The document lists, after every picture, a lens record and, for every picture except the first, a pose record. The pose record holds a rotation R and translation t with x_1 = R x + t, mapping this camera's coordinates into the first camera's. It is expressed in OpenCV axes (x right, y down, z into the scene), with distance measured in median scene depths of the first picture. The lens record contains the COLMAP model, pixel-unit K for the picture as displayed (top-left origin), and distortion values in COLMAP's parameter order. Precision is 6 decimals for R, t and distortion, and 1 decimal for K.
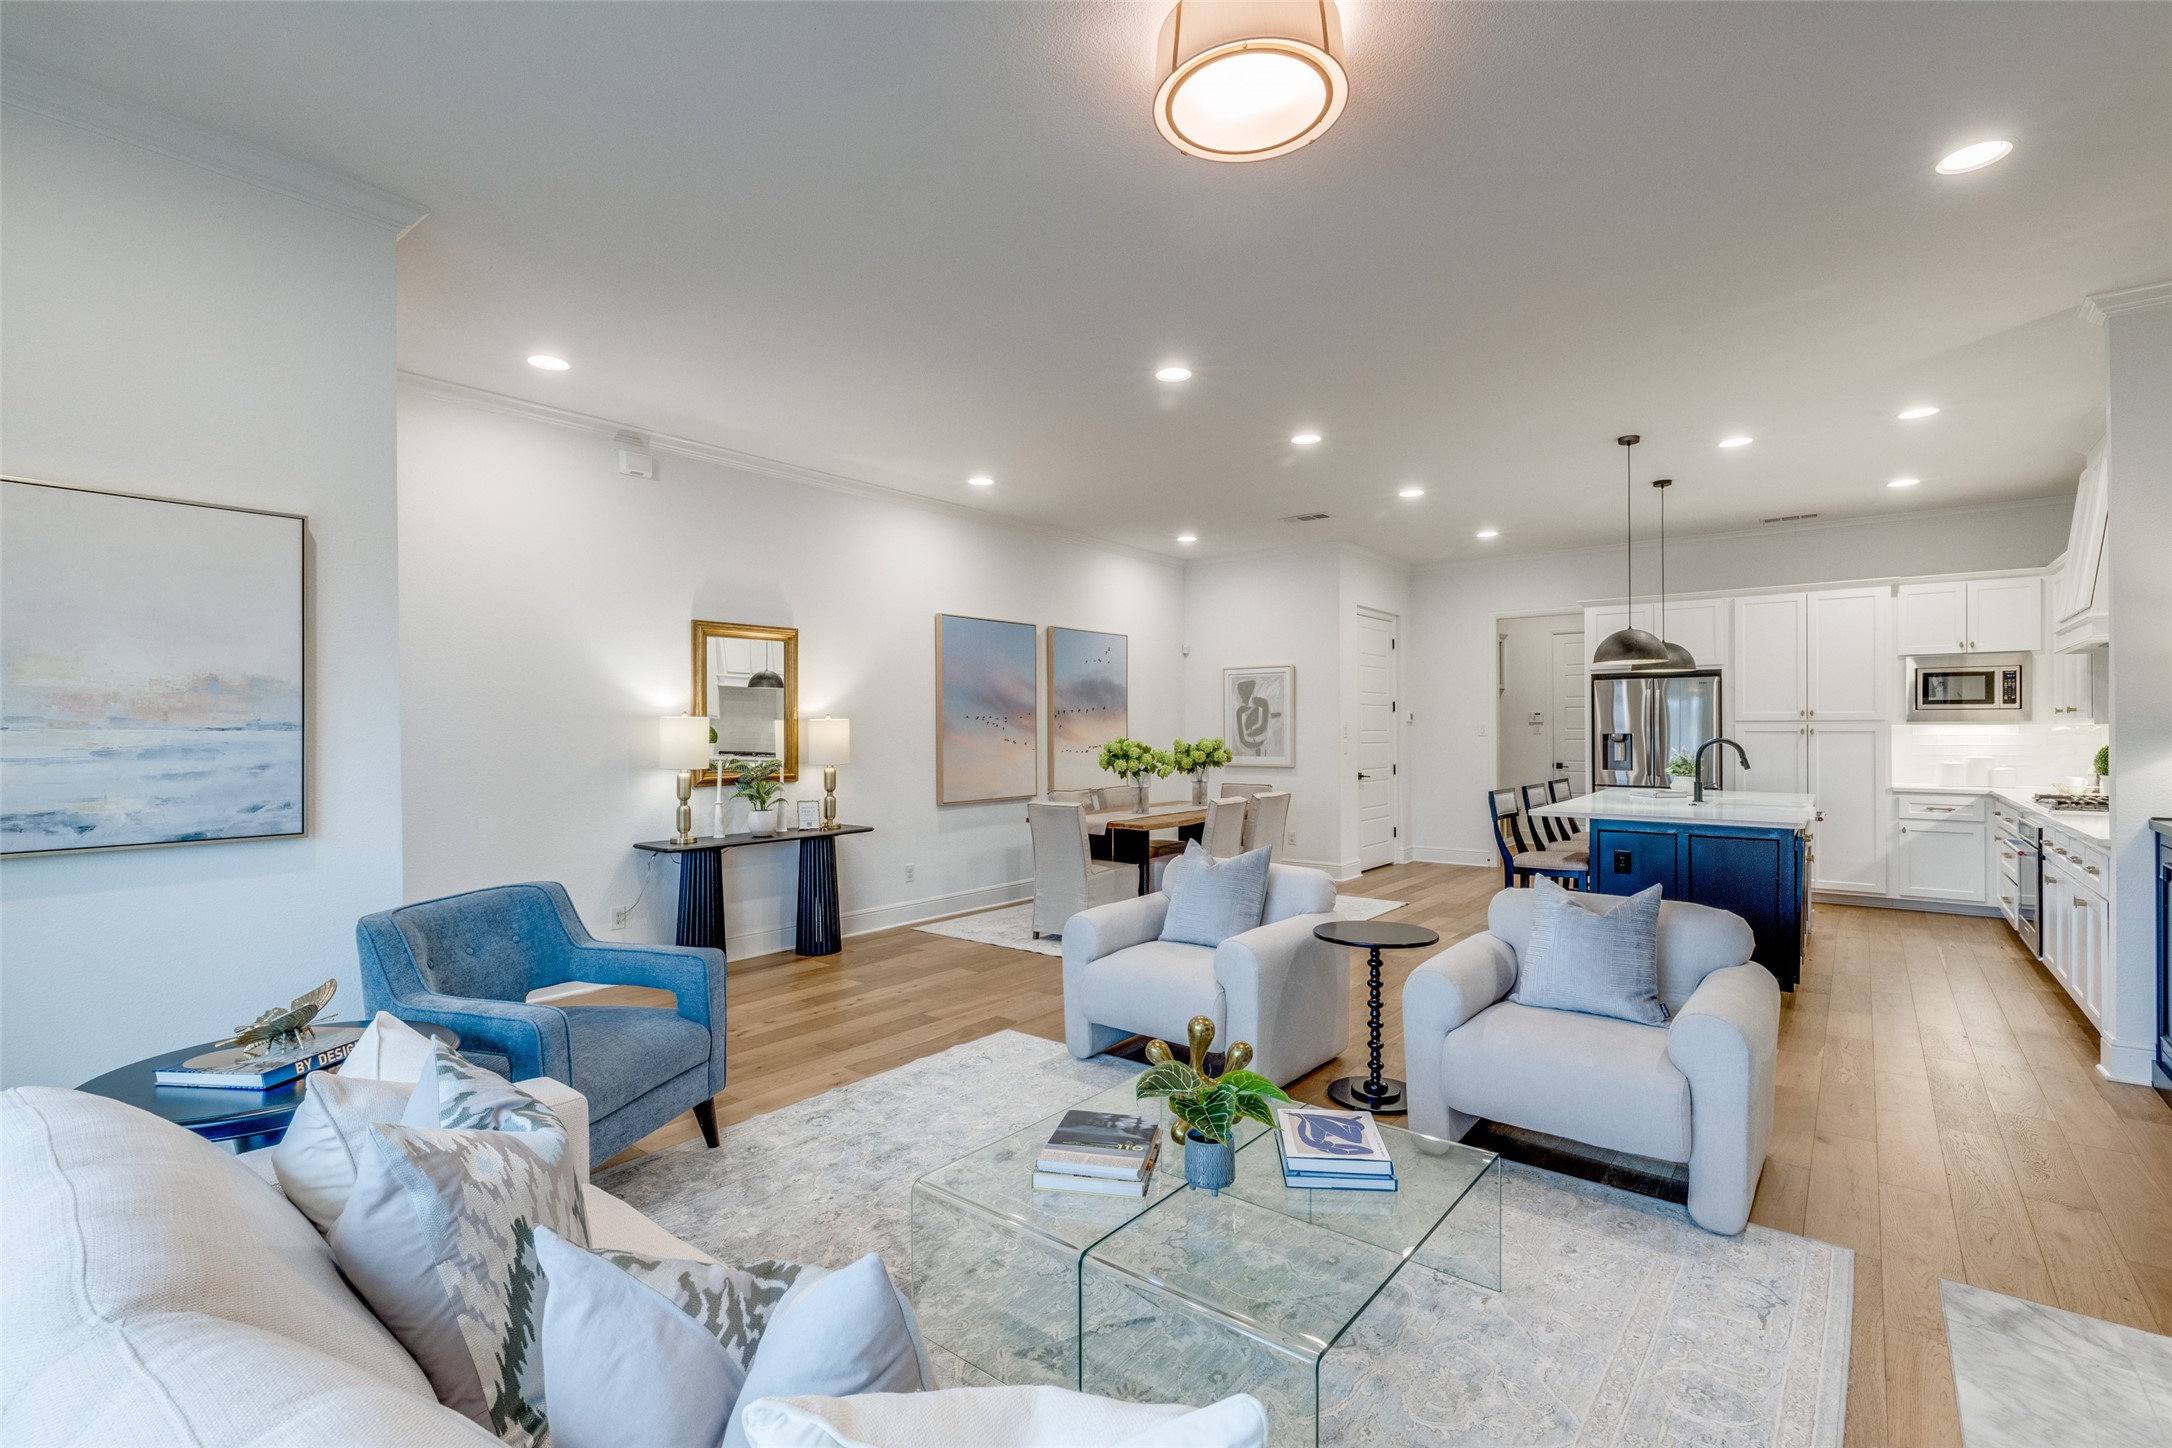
lens RADIAL K [[967.8, 0, 1088.2], [0, 967.8, 721.2], [0, 0, 1]] dist [0.001044, 0.000607]
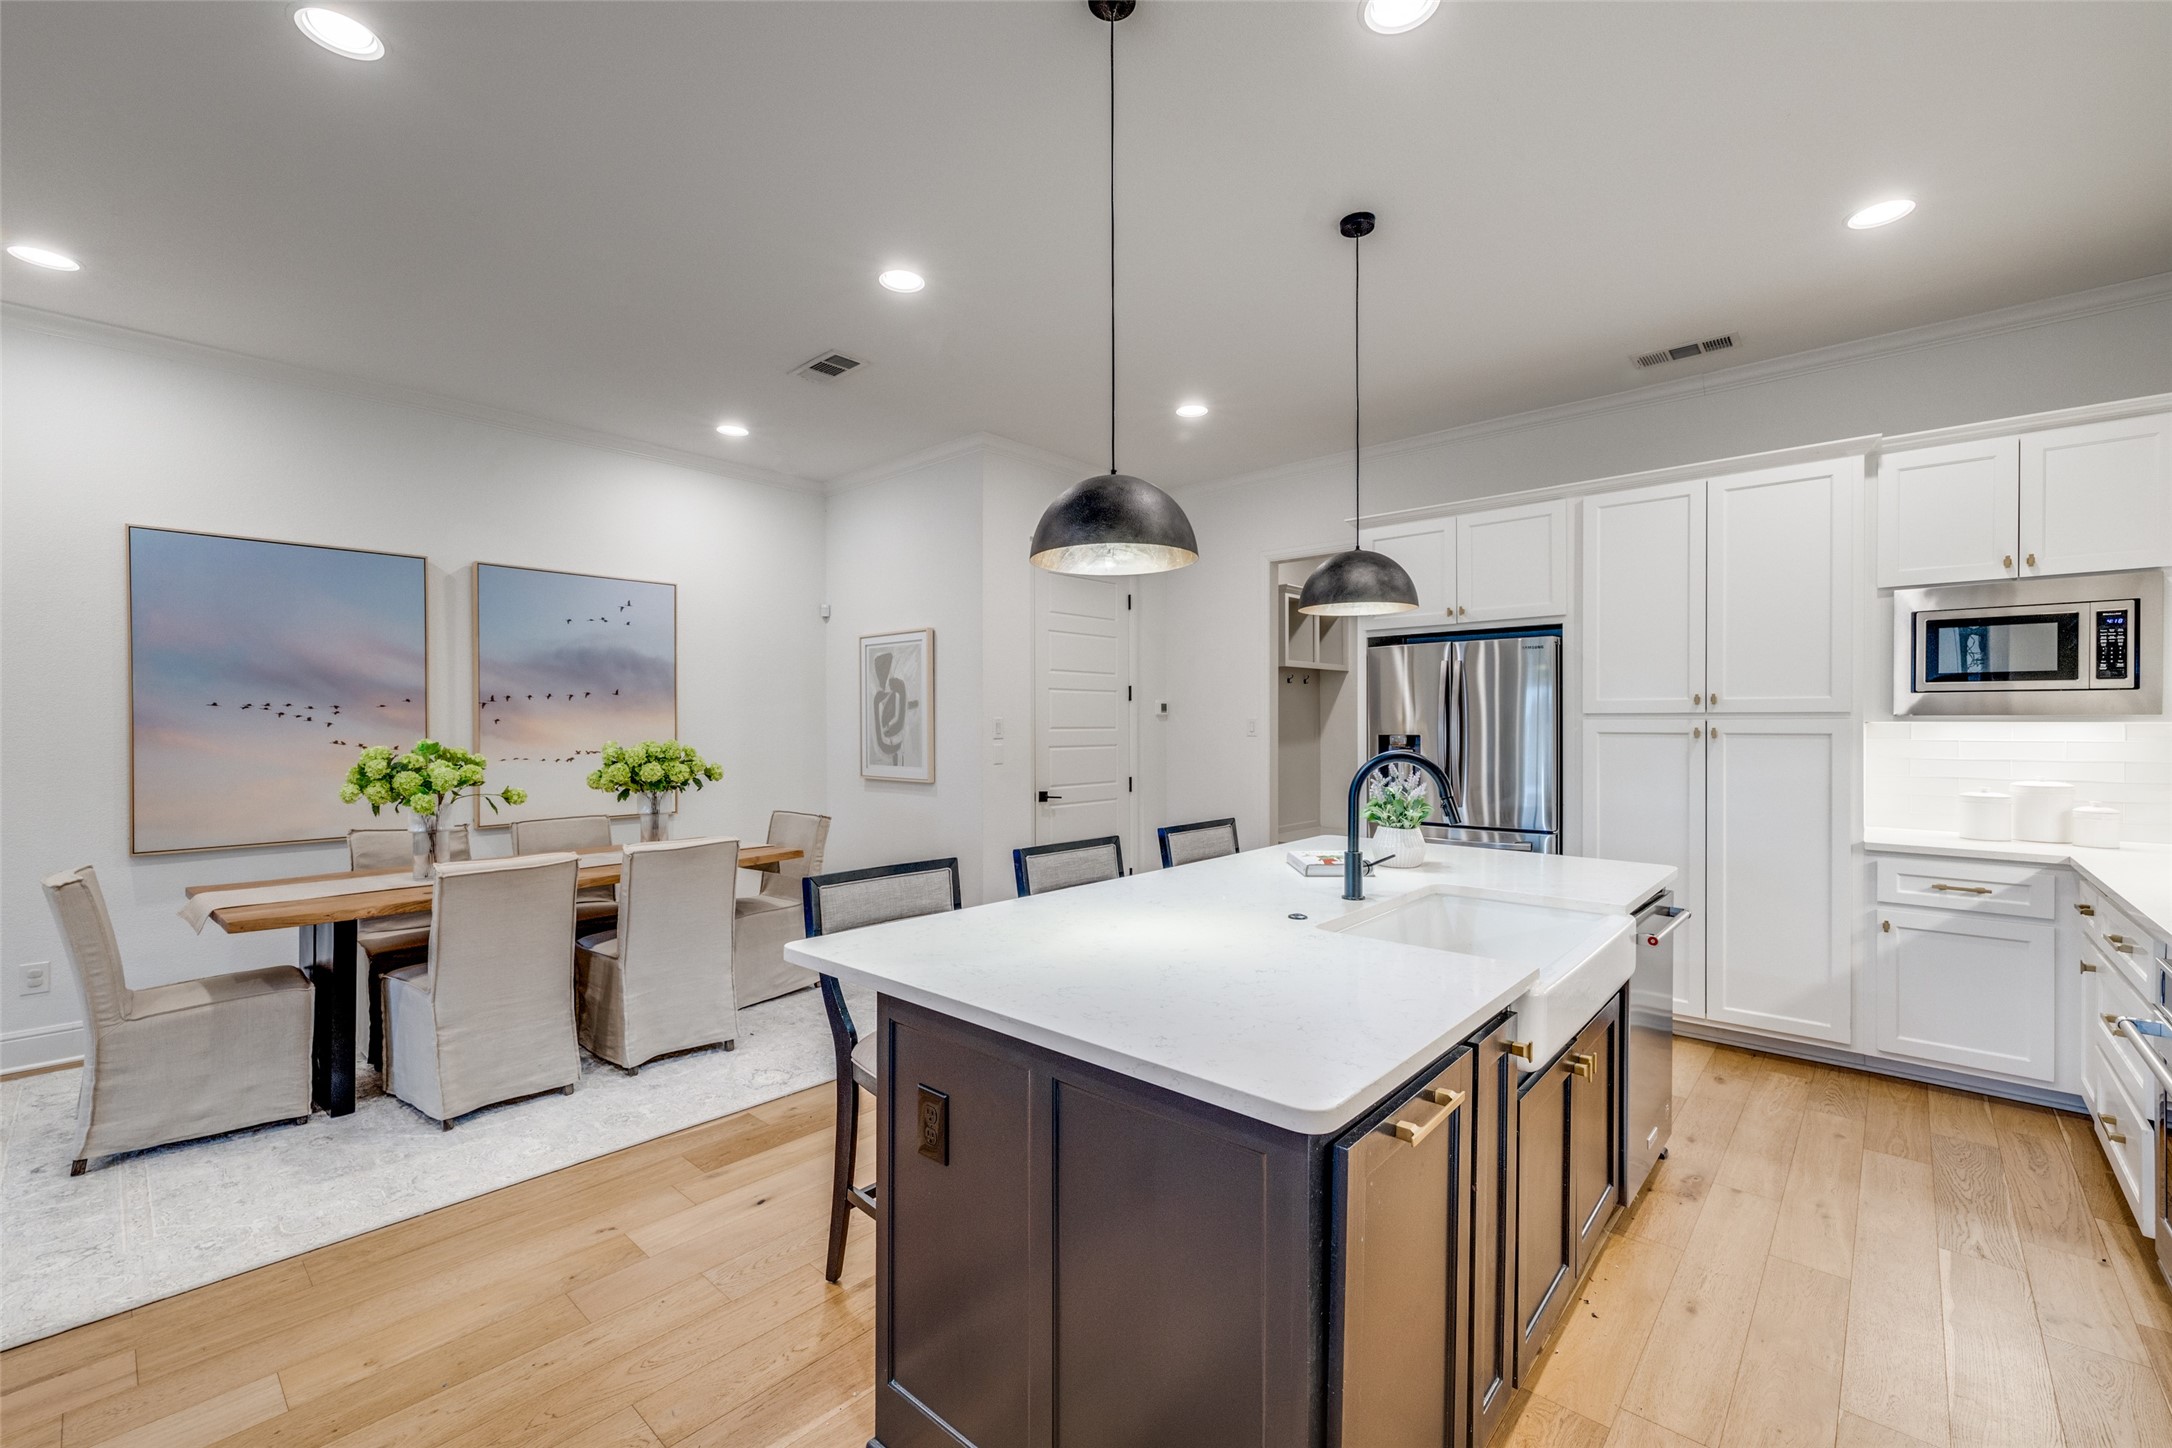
lens RADIAL K [[903.1, 0, 1088.2], [0, 903.1, 721.1], [0, 0, 1]] dist [0.004717, -0.000118]
pose [[0.998217, 0.002364, -0.059649, 0.457235], [-0.002000, 0.999979, 0.006148, 0.001340], [0.059662, -0.006017, 0.998201, 0.505343]]
